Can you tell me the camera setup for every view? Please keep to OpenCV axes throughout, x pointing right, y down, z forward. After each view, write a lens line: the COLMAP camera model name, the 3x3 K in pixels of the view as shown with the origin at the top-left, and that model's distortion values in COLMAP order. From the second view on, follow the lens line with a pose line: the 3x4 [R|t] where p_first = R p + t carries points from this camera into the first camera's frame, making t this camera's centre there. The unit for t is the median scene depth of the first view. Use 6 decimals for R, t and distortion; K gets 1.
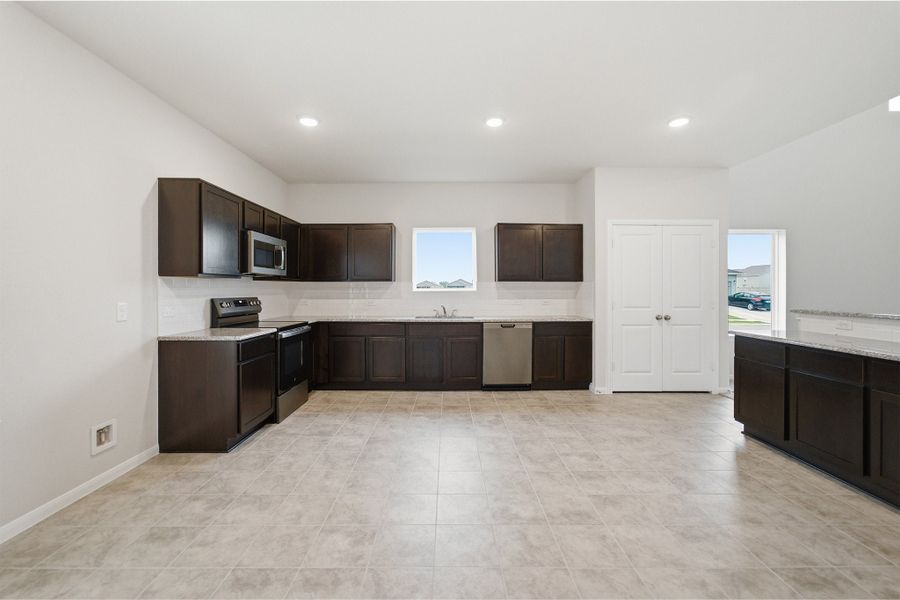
lens RADIAL K [[383.9, 0, 445.5], [0, 383.9, 284.9], [0, 0, 1]] dist [-0.002032, -0.000203]
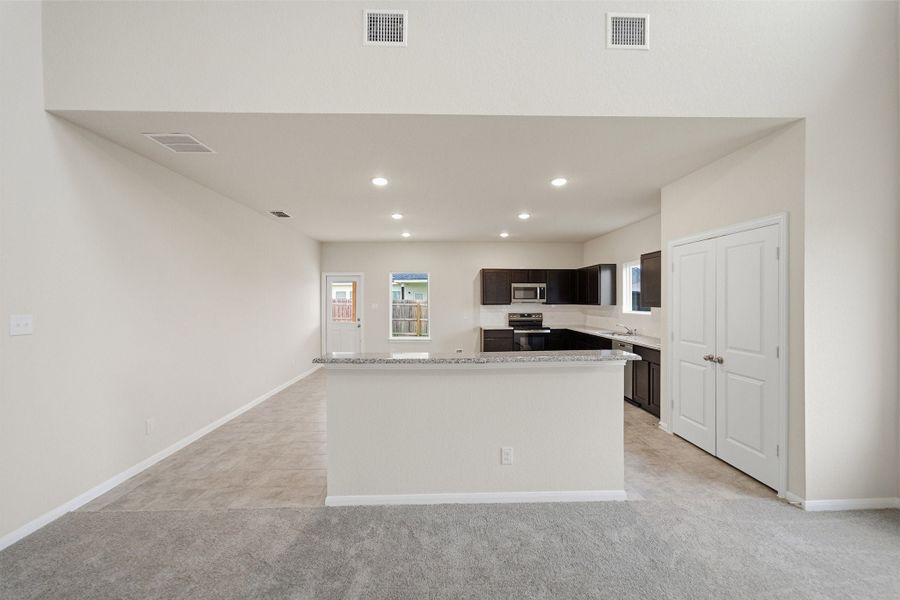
lens RADIAL K [[365.9, 0, 447.1], [0, 365.9, 296.8], [0, 0, 1]] dist [0.000061, -0.000485]
pose [[0.028458, -0.007968, -0.999563, 1.264149], [0.016190, 0.999841, -0.007509, -0.041674], [0.999464, -0.015970, 0.028582, 0.446988]]
